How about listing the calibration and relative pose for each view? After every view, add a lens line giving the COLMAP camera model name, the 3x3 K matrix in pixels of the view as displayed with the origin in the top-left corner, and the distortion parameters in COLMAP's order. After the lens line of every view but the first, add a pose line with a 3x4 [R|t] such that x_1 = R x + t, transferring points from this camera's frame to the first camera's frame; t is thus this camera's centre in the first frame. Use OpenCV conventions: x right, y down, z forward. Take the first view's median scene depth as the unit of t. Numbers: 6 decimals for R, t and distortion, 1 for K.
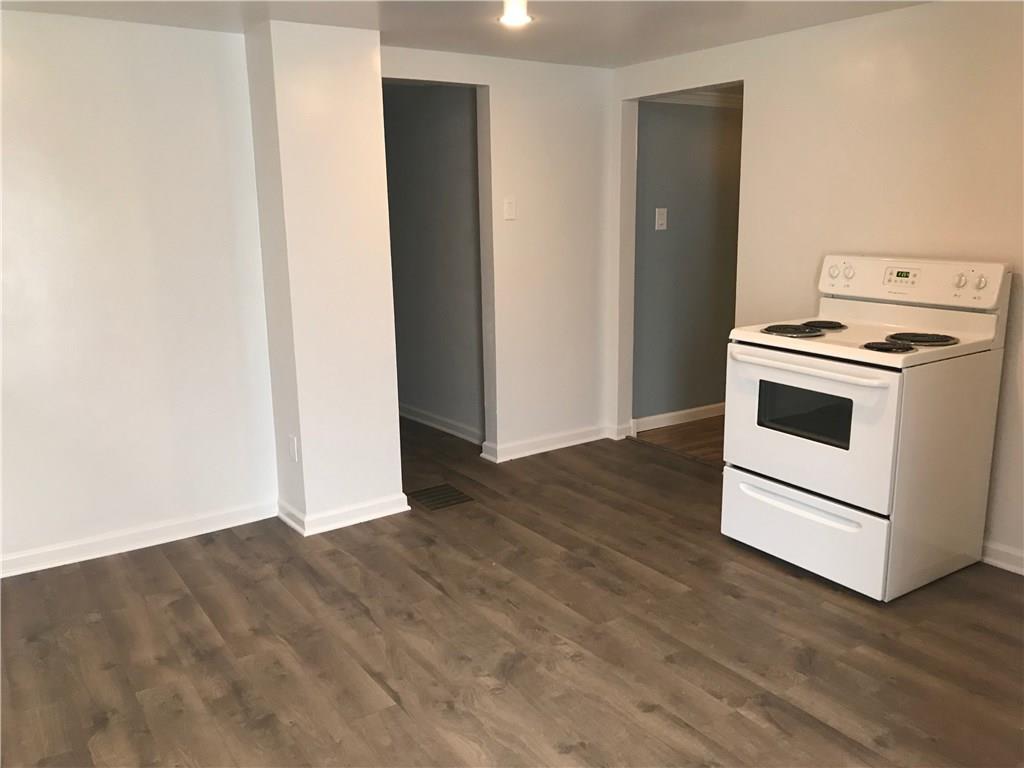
lens RADIAL K [[838.8, 0, 512.5], [0, 838.8, 378.1], [0, 0, 1]] dist [0.069314, -0.108260]
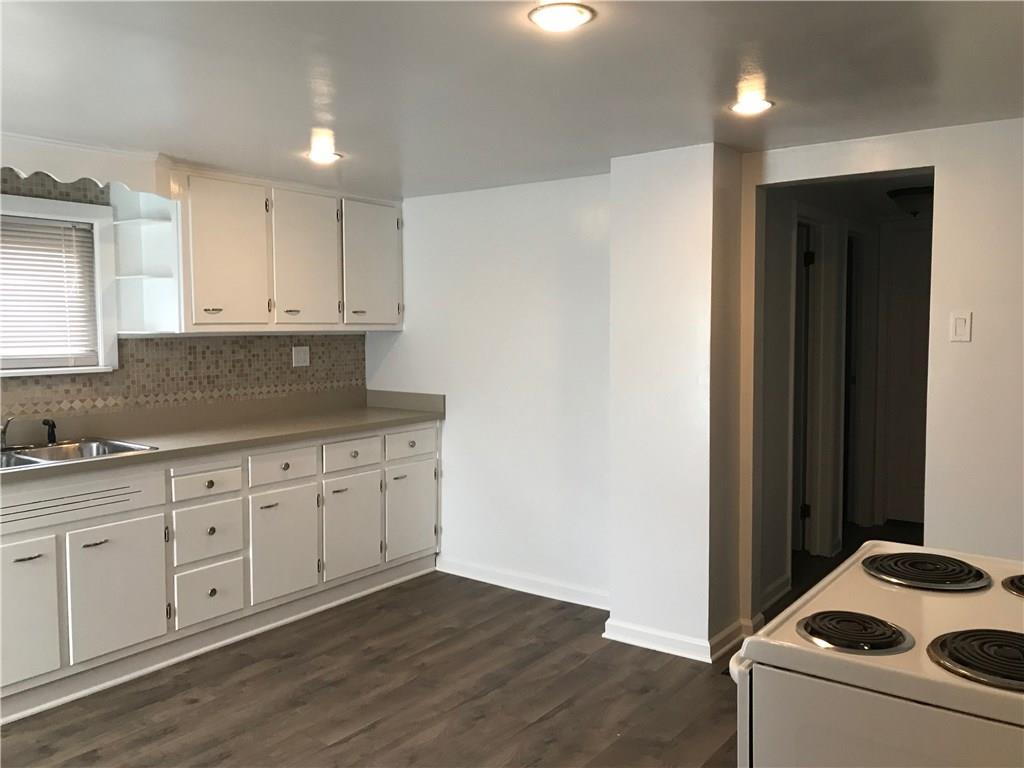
lens RADIAL K [[838.8, 0, 512.5], [0, 838.8, 378.1], [0, 0, 1]] dist [0.069314, -0.108260]
pose [[0.321645, 0.077744, -0.943663, 0.827051], [-0.186805, 0.982246, 0.017251, -0.148490], [0.928250, 0.170732, 0.330457, 0.624622]]
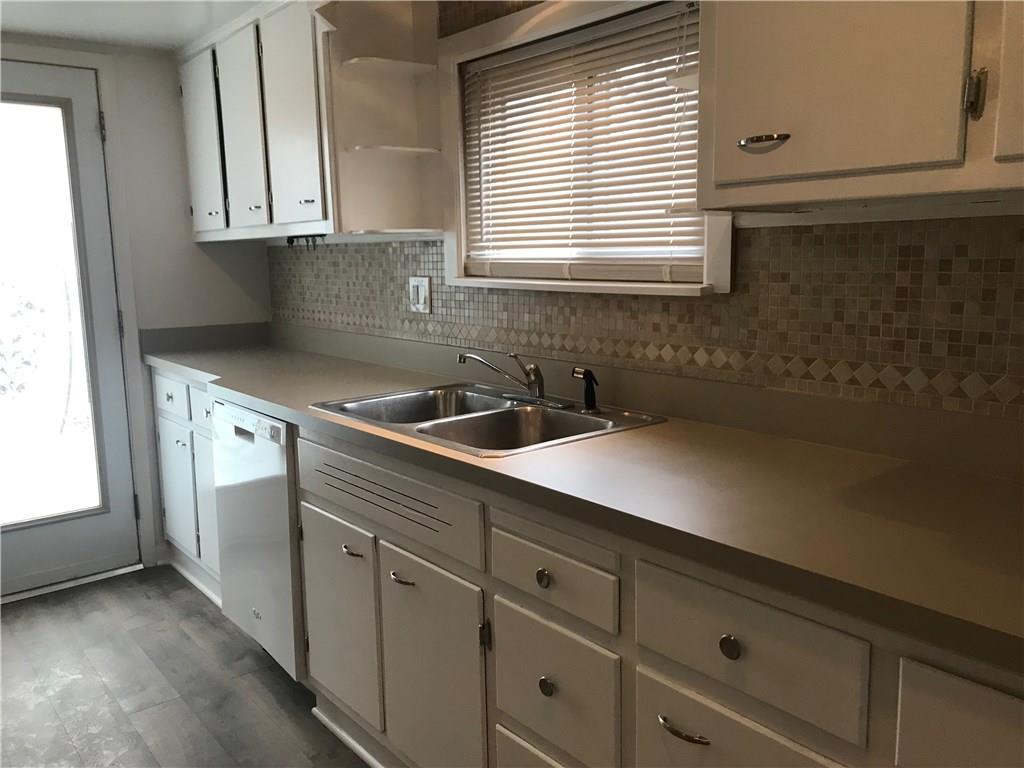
lens RADIAL K [[838.8, 0, 512.5], [0, 838.8, 378.1], [0, 0, 1]] dist [0.069314, -0.108260]
pose [[-0.995835, 0.044426, -0.079615, -0.377026], [0.014543, 0.939470, 0.342323, -0.181336], [0.090004, 0.339740, -0.936203, 1.071517]]
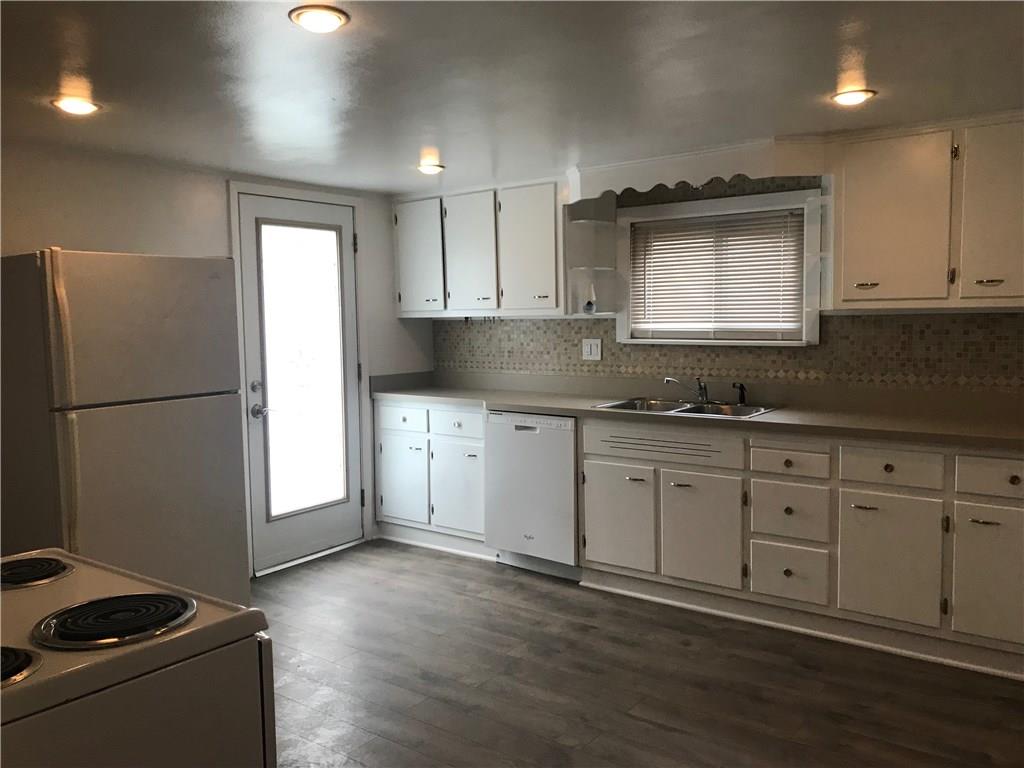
lens RADIAL K [[838.8, 0, 512.5], [0, 838.8, 378.1], [0, 0, 1]] dist [0.069314, -0.108260]
pose [[-0.946629, 0.055732, -0.317470, 0.305825], [-0.033359, 0.962709, 0.268474, -0.321017], [0.320594, 0.264736, -0.909469, 1.572154]]
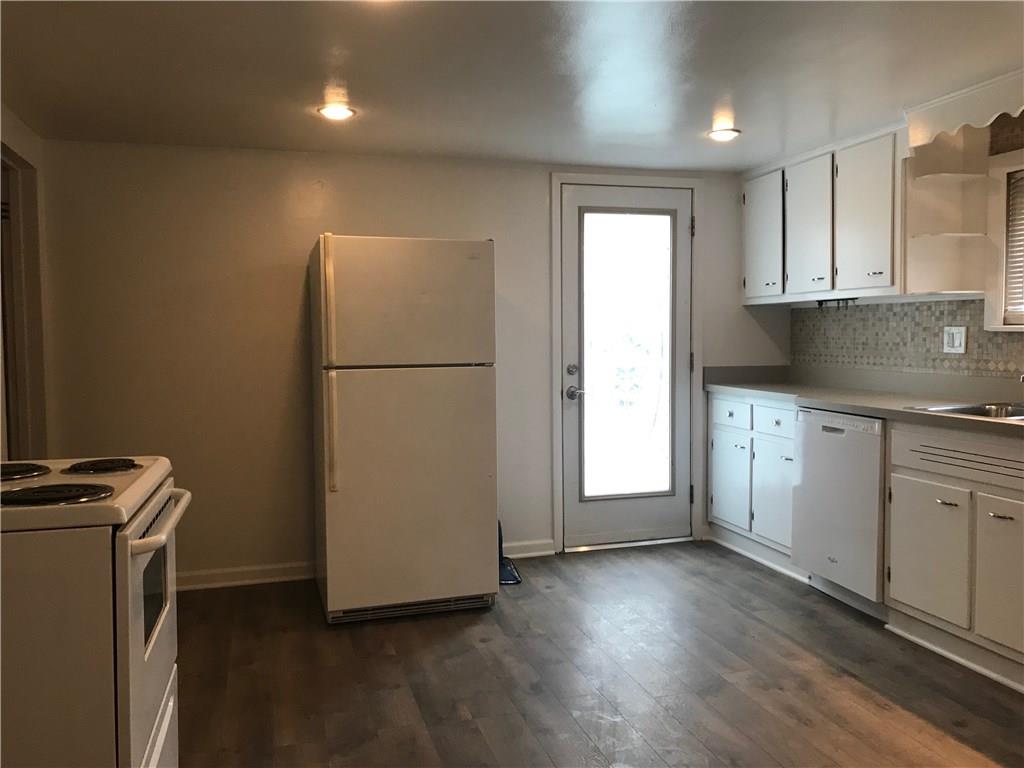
lens RADIAL K [[838.8, 0, 512.5], [0, 838.8, 378.1], [0, 0, 1]] dist [0.069314, -0.108260]
pose [[-0.952437, 0.006875, 0.304659, -0.106624], [0.082912, 0.967876, 0.237364, -0.249723], [-0.293240, 0.251334, -0.922411, 1.531615]]
